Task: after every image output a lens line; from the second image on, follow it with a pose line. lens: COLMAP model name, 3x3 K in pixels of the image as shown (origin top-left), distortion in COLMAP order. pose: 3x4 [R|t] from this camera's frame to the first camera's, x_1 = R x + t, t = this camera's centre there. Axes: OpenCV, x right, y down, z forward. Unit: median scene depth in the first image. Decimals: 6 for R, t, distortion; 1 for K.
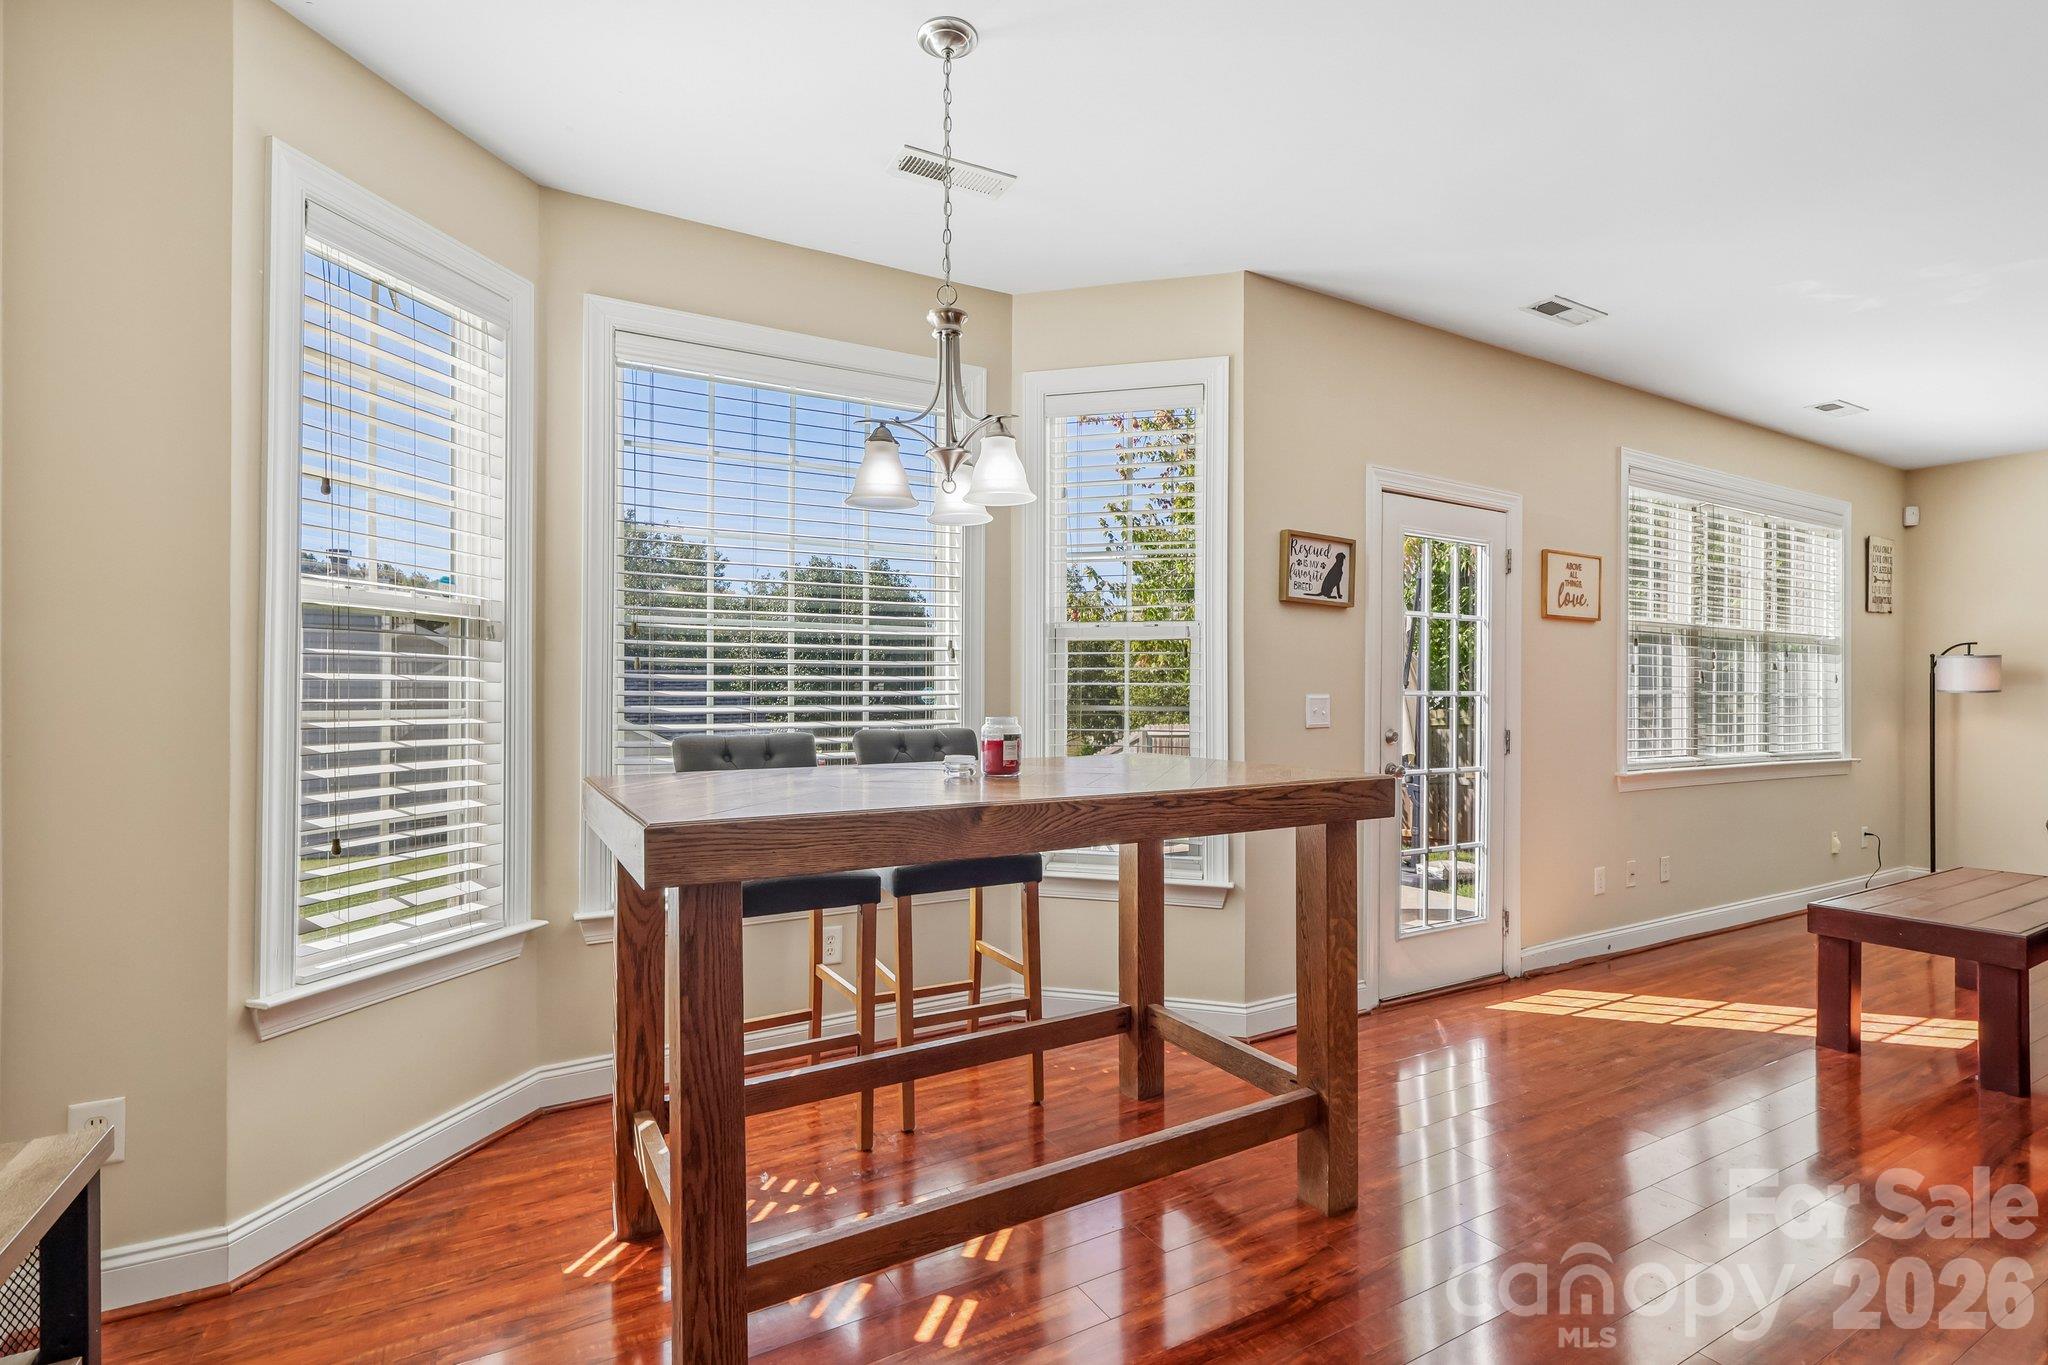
lens RADIAL K [[950.1, 0, 1035.4], [0, 950.1, 689.8], [0, 0, 1]] dist [-0.001233, -0.000063]
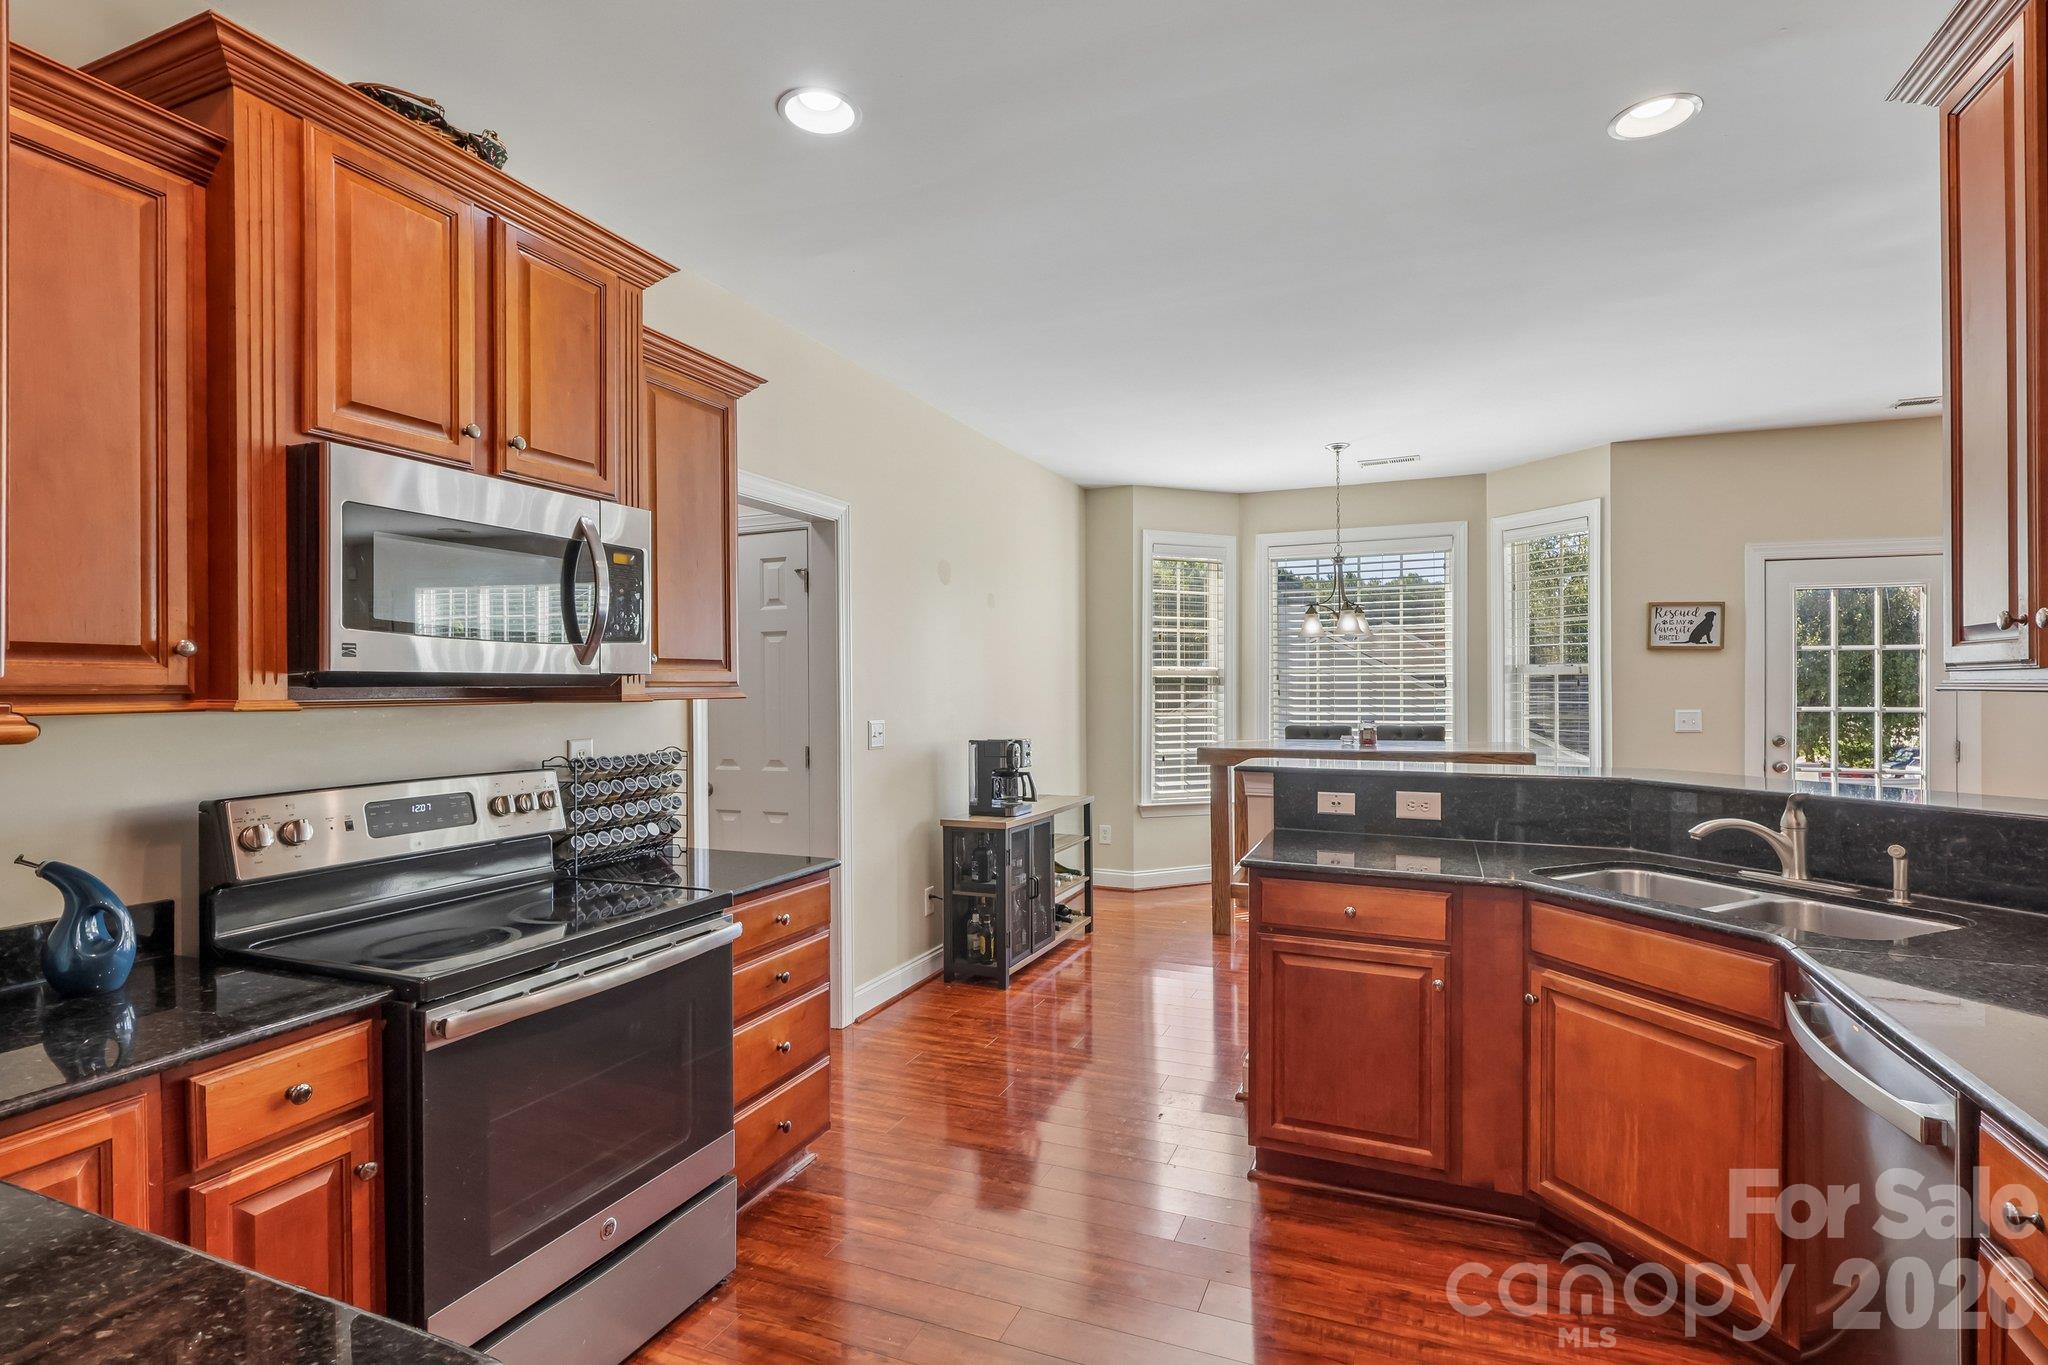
lens RADIAL K [[950.1, 0, 1029.4], [0, 950.1, 691.4], [0, 0, 1]] dist [-0.001233, -0.000063]
pose [[0.607554, -0.001821, -0.794276, 1.015390], [0.005940, 0.999980, 0.002251, -0.040008], [0.794256, -0.006086, 0.607553, -0.840292]]
